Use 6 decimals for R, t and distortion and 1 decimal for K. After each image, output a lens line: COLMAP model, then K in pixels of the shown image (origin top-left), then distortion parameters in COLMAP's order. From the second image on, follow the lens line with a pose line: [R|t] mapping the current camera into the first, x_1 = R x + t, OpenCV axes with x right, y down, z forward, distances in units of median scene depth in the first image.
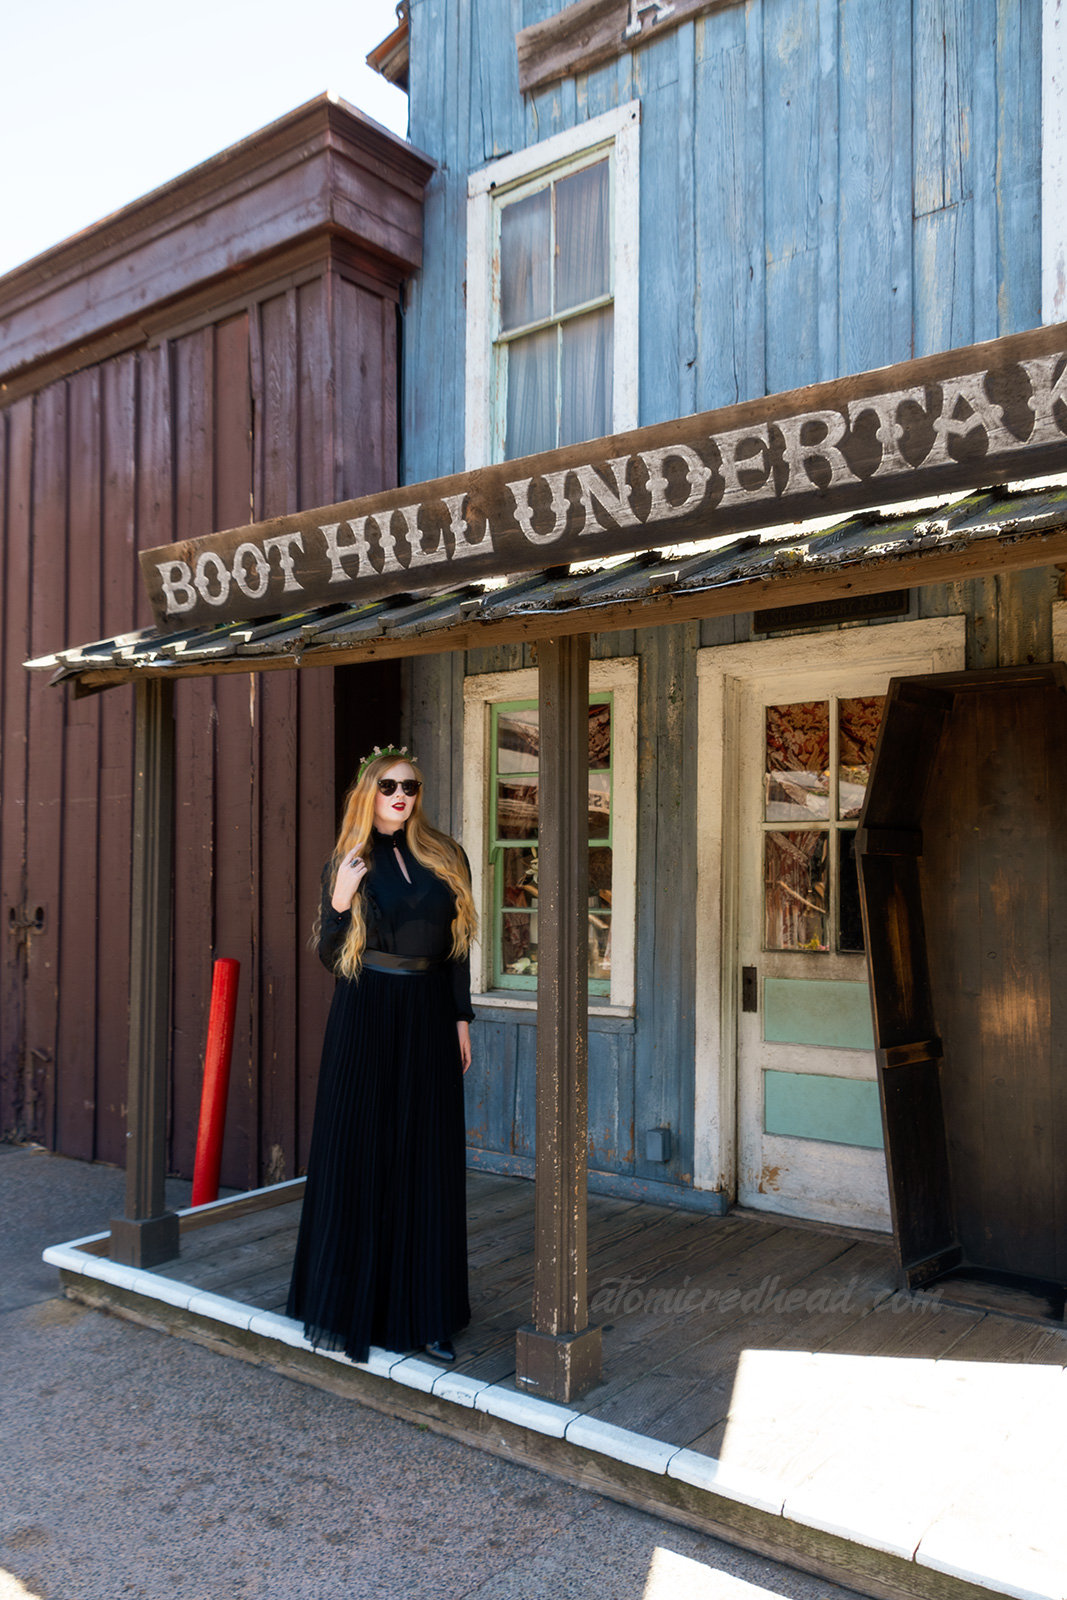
lens RADIAL K [[1246.8, 0, 510.3], [0, 1246.8, 831.6], [0, 0, 1]] dist [0.004053, 0.001927]
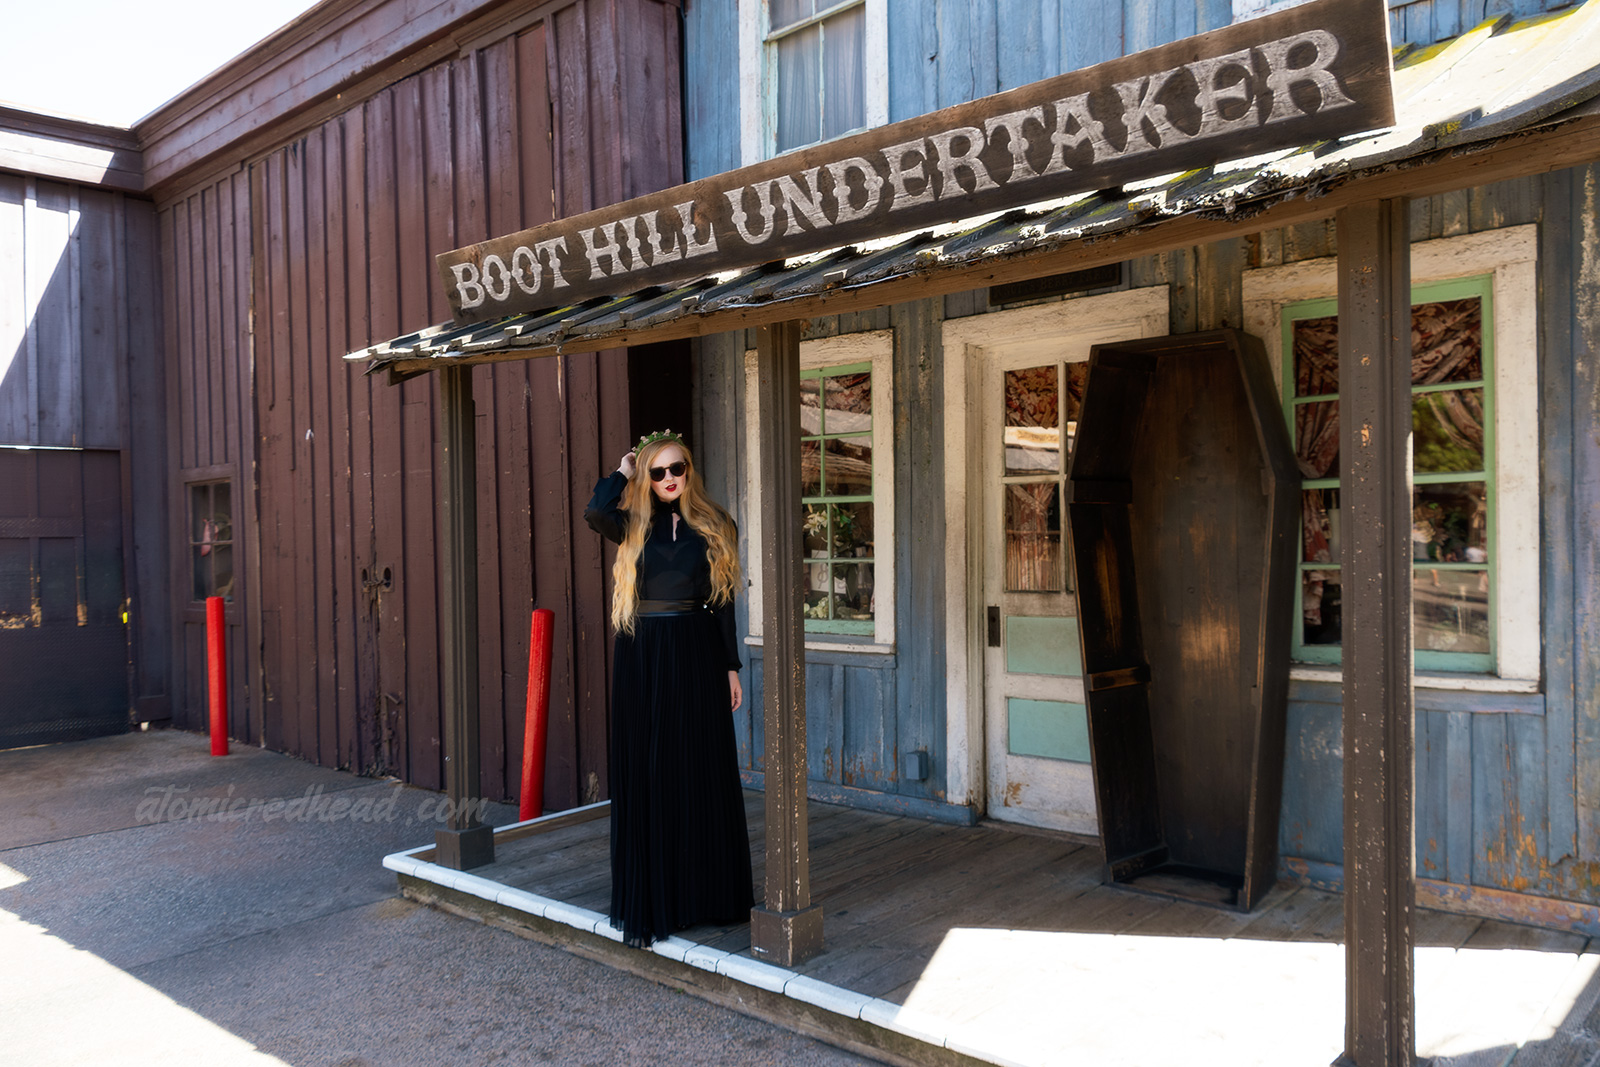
lens RADIAL K [[1223.7, 0, 799.2], [0, 1223.7, 546.9], [0, 0, 1]] dist [0.003640, 0.001924]
pose [[0.997581, -0.022390, -0.065806, 0.105899], [0.025518, 0.998565, 0.047084, -0.000835], [0.064657, -0.048650, 0.996721, -0.116398]]
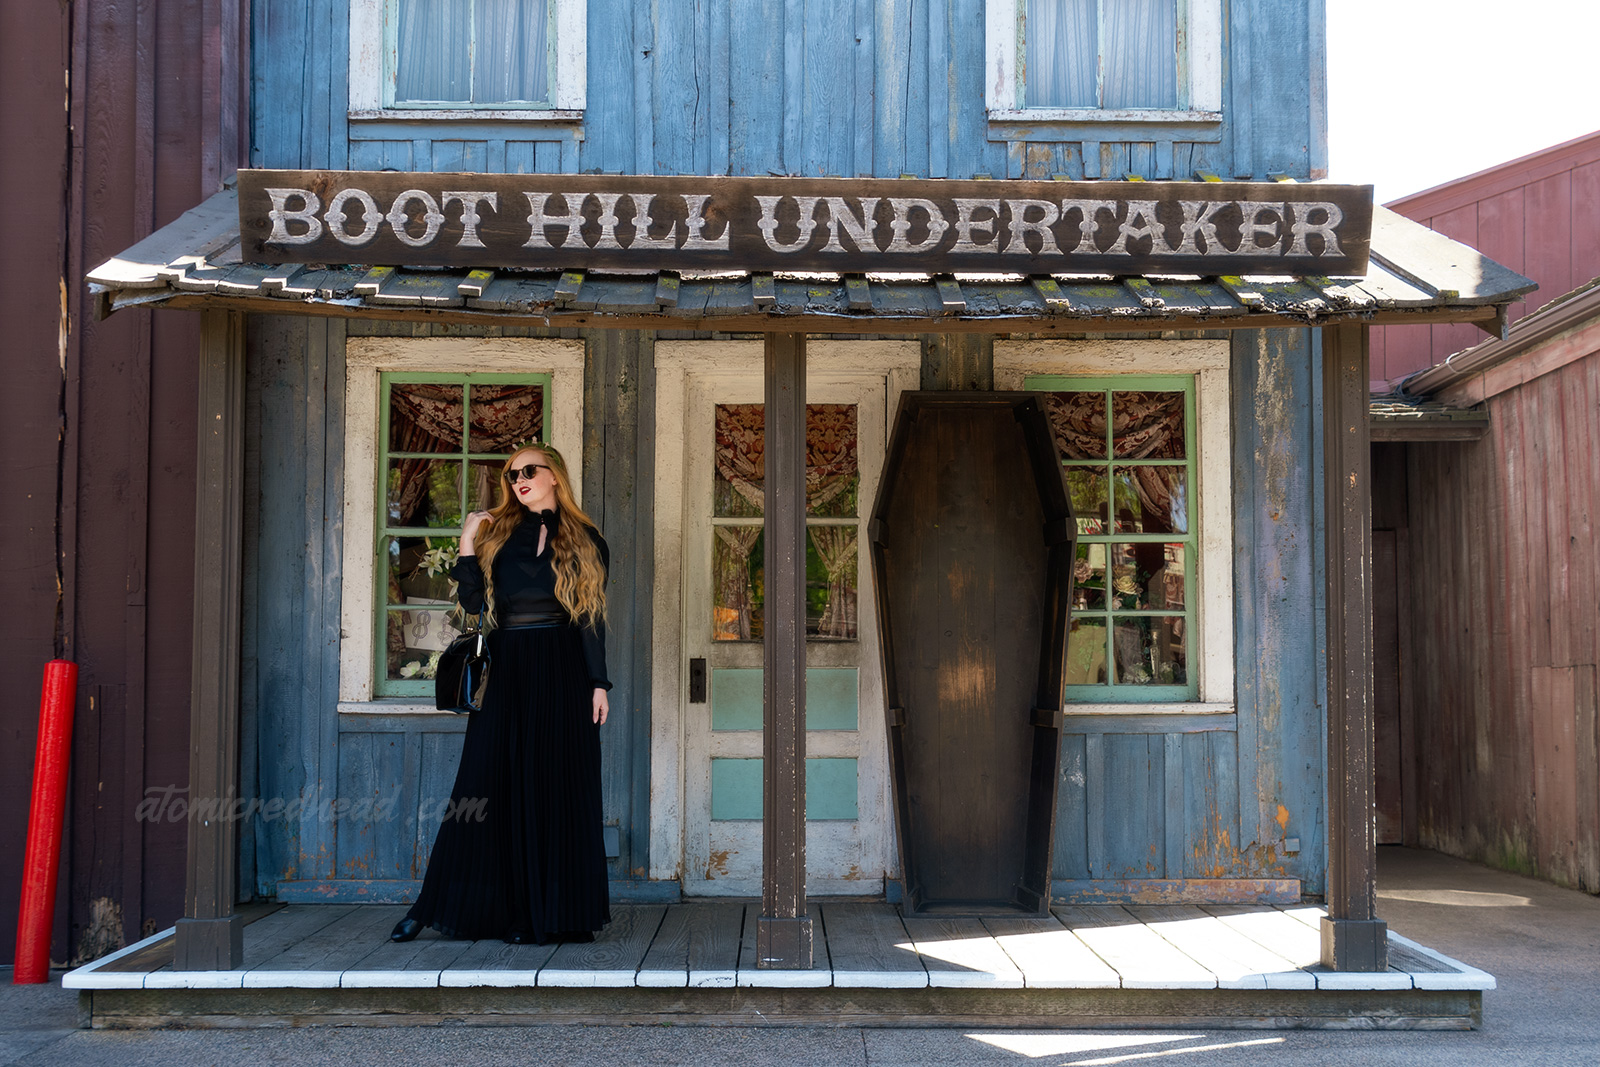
lens RADIAL K [[2036.0, 0, 806.9], [0, 2036.0, 558.1], [0, 0, 1]] dist [0.054522, -0.046741]
pose [[0.776815, 0.042709, 0.628279, -0.906205], [-0.021708, 0.998921, -0.041063, 0.107621], [-0.629355, 0.018259, 0.776903, -0.398305]]
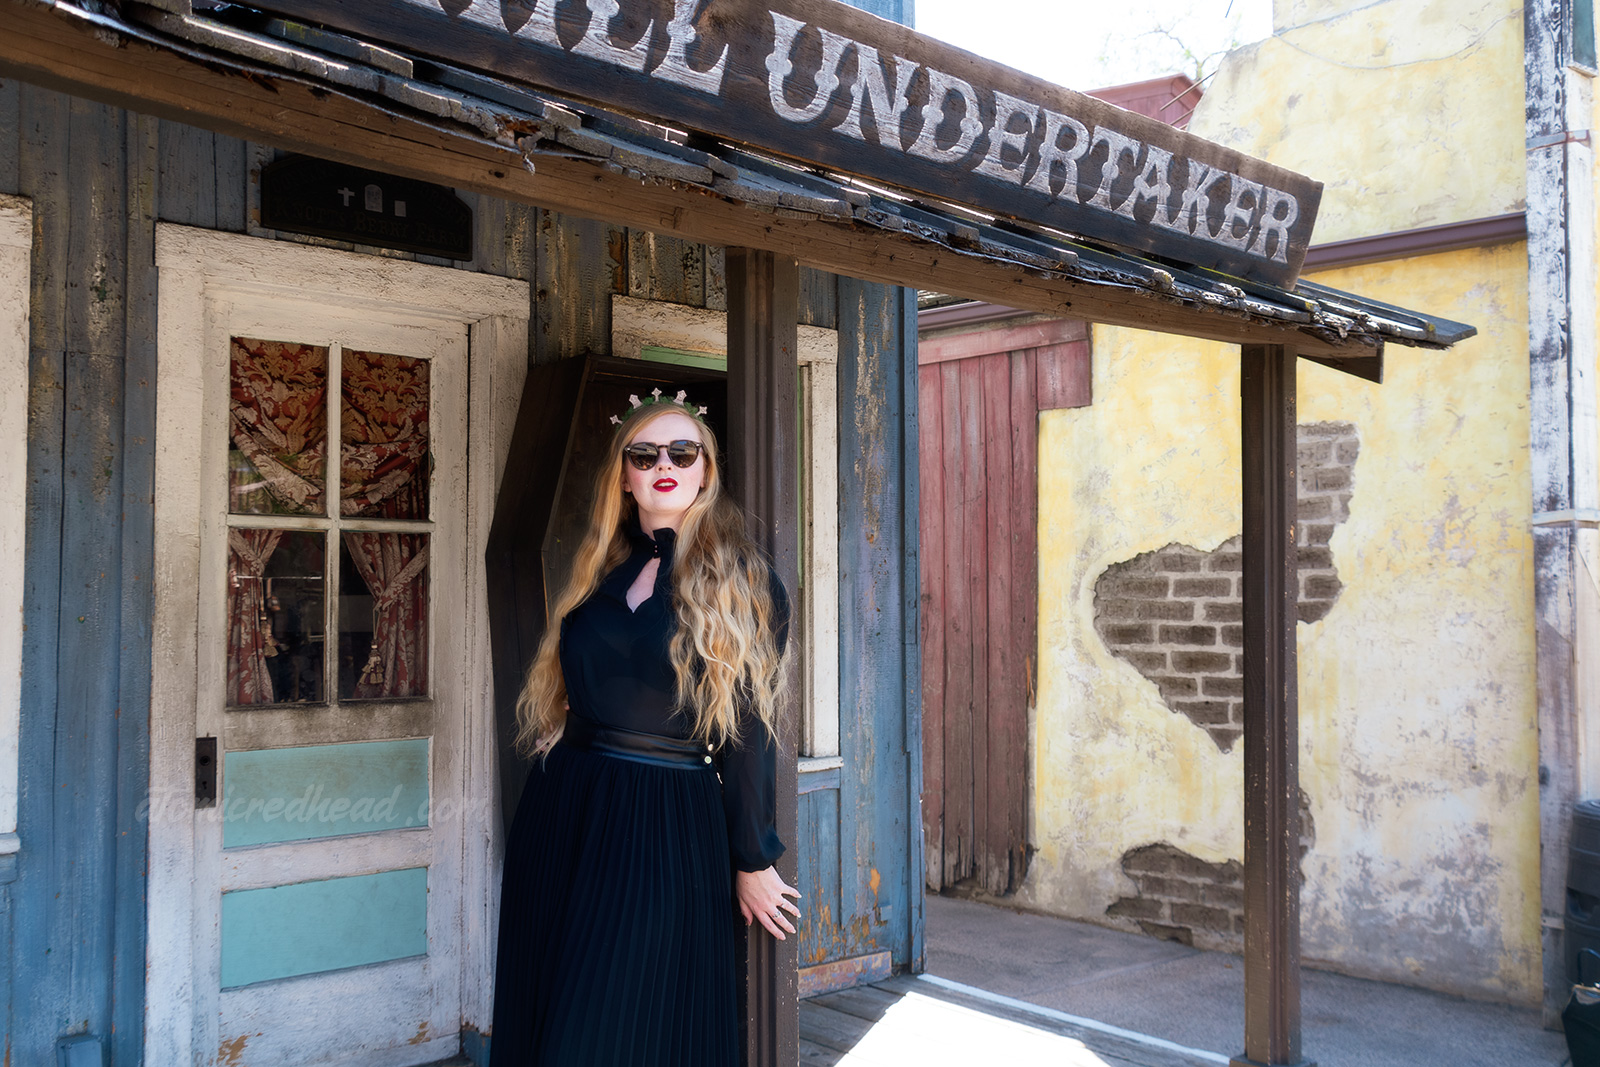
lens RADIAL K [[1580.9, 0, 797.0], [0, 1580.9, 552.2], [0, 0, 1]] dist [0.015640, 0.004608]
pose [[0.152897, 0.028224, 0.987839, -0.656601], [-0.037098, 0.999051, -0.022802, 0.023828], [-0.987546, -0.033161, 0.153799, 0.667626]]
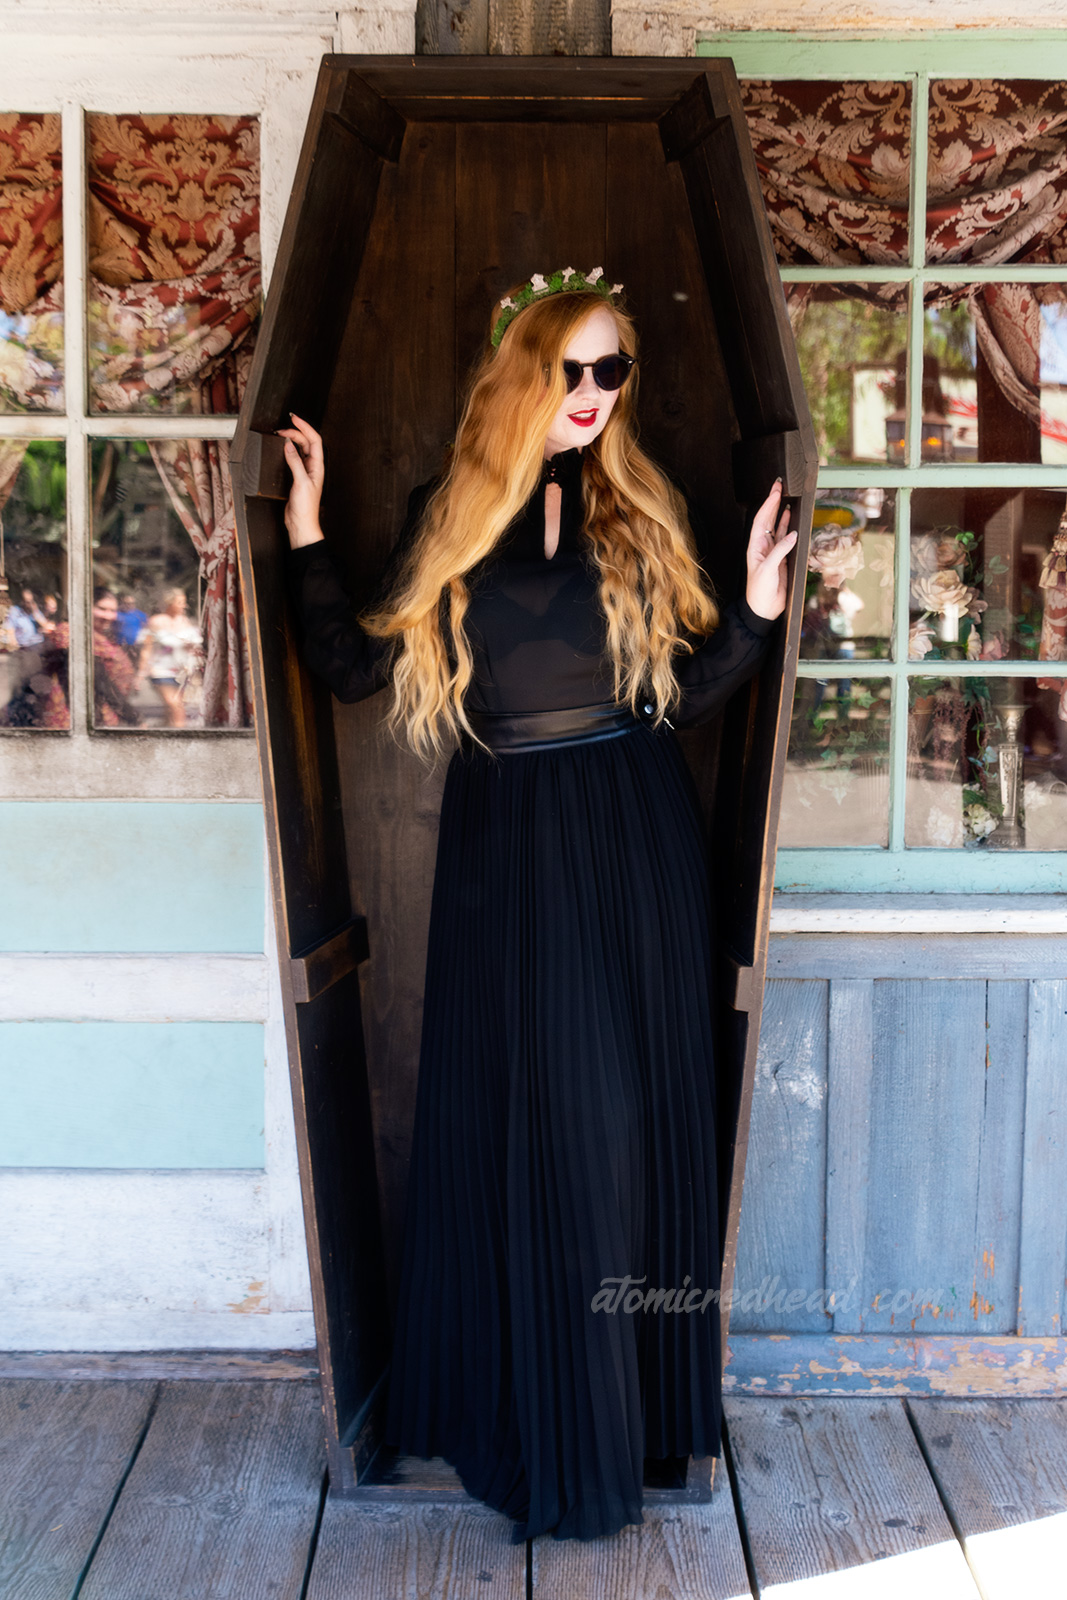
lens RADIAL K [[2275.7, 0, 524.2], [0, 2275.7, 820.6], [0, 0, 1]] dist [0.032626, 0.058089]
pose [[0.787174, -0.066008, 0.613189, -0.108147], [-0.026622, 0.989693, 0.140712, 0.015227], [-0.616156, -0.127089, 0.777303, 0.336836]]
